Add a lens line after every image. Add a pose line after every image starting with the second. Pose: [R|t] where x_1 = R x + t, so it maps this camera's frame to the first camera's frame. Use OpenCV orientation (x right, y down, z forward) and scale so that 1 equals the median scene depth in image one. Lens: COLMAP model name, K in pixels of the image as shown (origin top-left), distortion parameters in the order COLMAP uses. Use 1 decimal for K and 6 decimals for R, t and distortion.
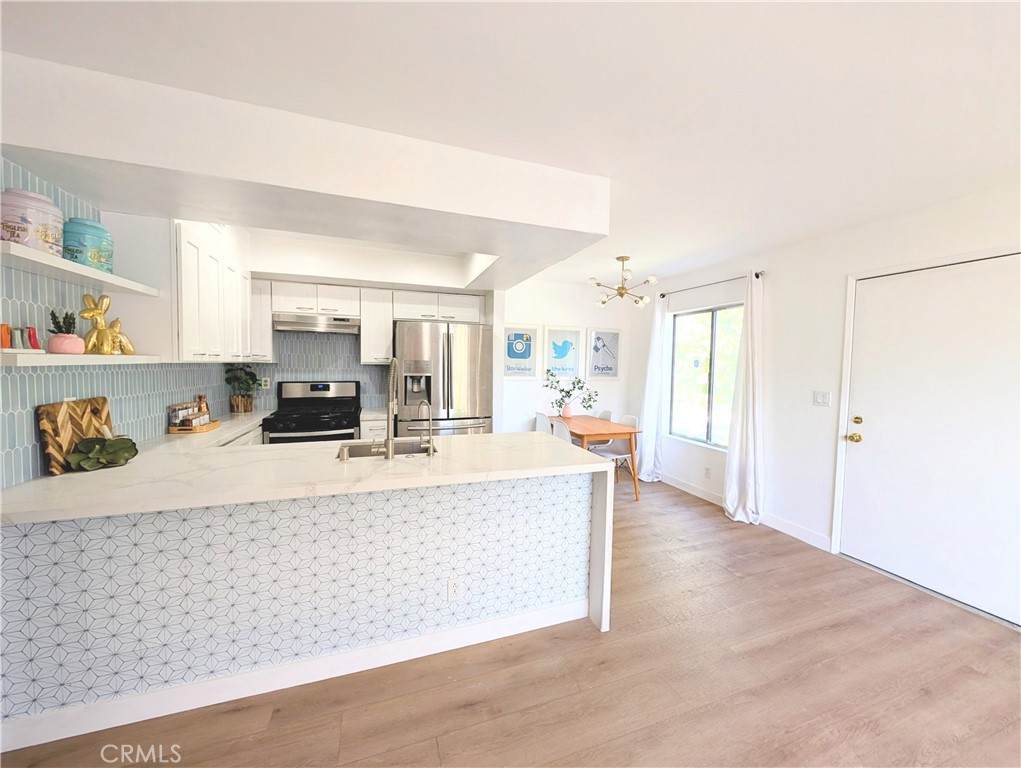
lens RADIAL K [[384.7, 0, 514.0], [0, 384.7, 383.5], [0, 0, 1]] dist [0.001687, 0.000130]
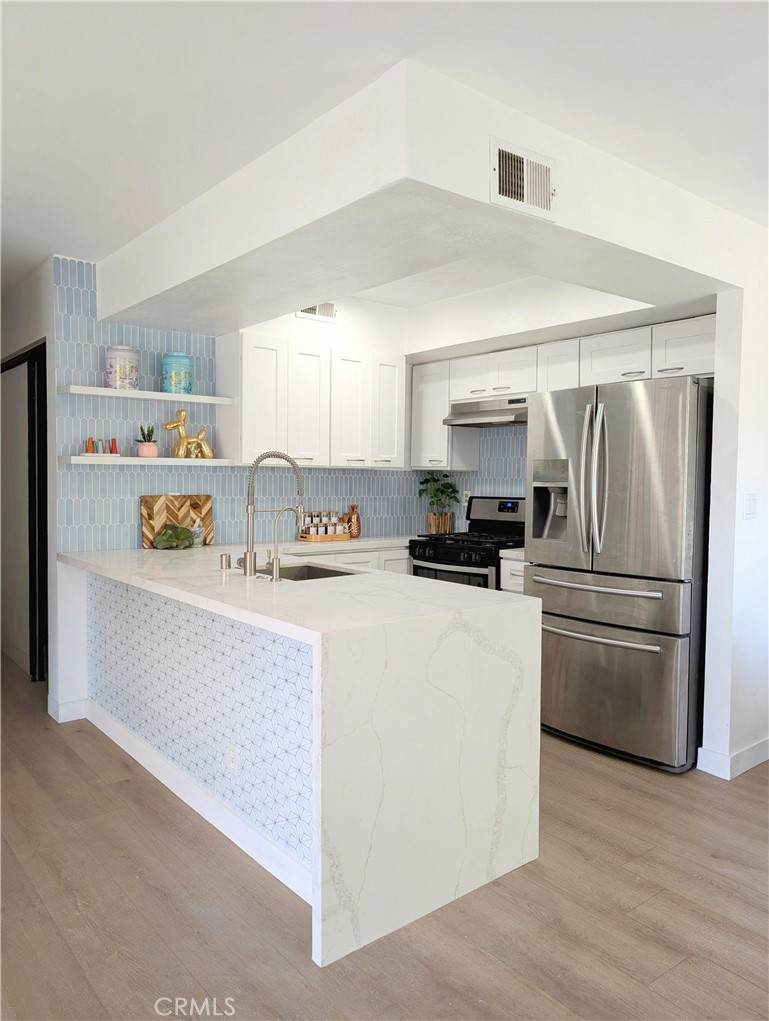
lens RADIAL K [[734.2, 0, 387.9], [0, 734.2, 504.2], [0, 0, 1]] dist [0.039167, -0.035352]
pose [[0.337190, 0.021620, -0.941188, 0.669168], [-0.052824, 0.998596, 0.004014, 0.013329], [0.939953, 0.048364, 0.337859, 0.408594]]
